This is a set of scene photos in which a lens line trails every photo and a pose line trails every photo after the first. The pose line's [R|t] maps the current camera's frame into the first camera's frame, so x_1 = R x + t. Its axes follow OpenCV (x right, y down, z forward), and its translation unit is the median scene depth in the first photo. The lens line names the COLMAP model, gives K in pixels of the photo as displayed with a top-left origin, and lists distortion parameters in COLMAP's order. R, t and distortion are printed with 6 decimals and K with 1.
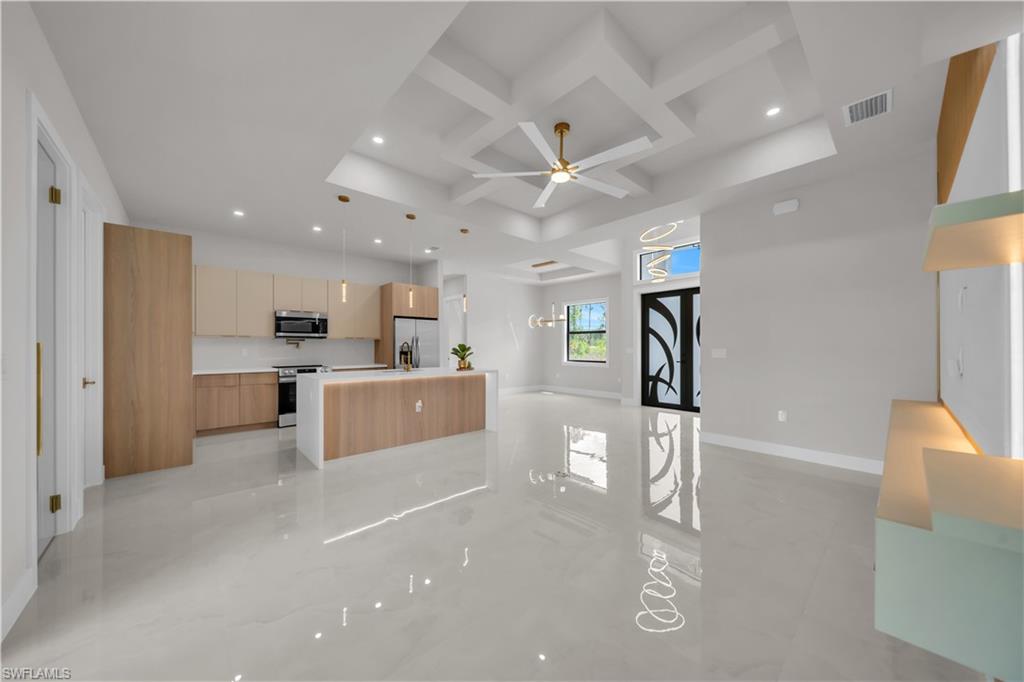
lens RADIAL K [[353.4, 0, 511.4], [0, 353.4, 346.8], [0, 0, 1]] dist [-0.000654, -0.000261]
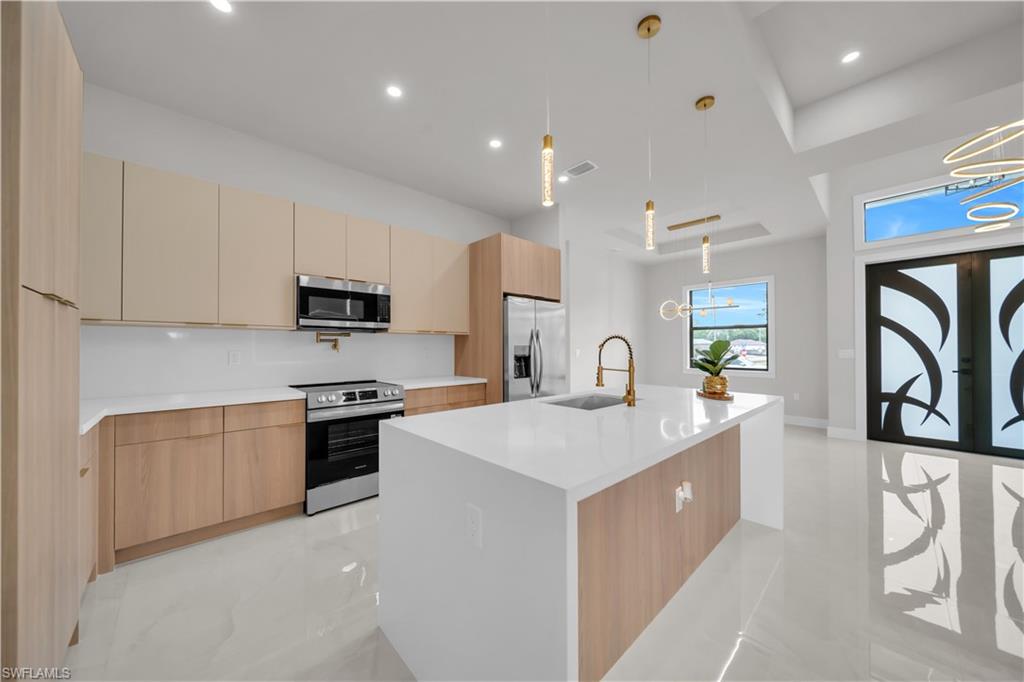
lens RADIAL K [[353.4, 0, 511.4], [0, 353.4, 346.8], [0, 0, 1]] dist [-0.000654, -0.000261]
pose [[0.999915, -0.001046, 0.012990, -0.298799], [0.001120, 0.999983, -0.005710, 0.002199], [-0.012983, 0.005725, 0.999899, 0.398350]]
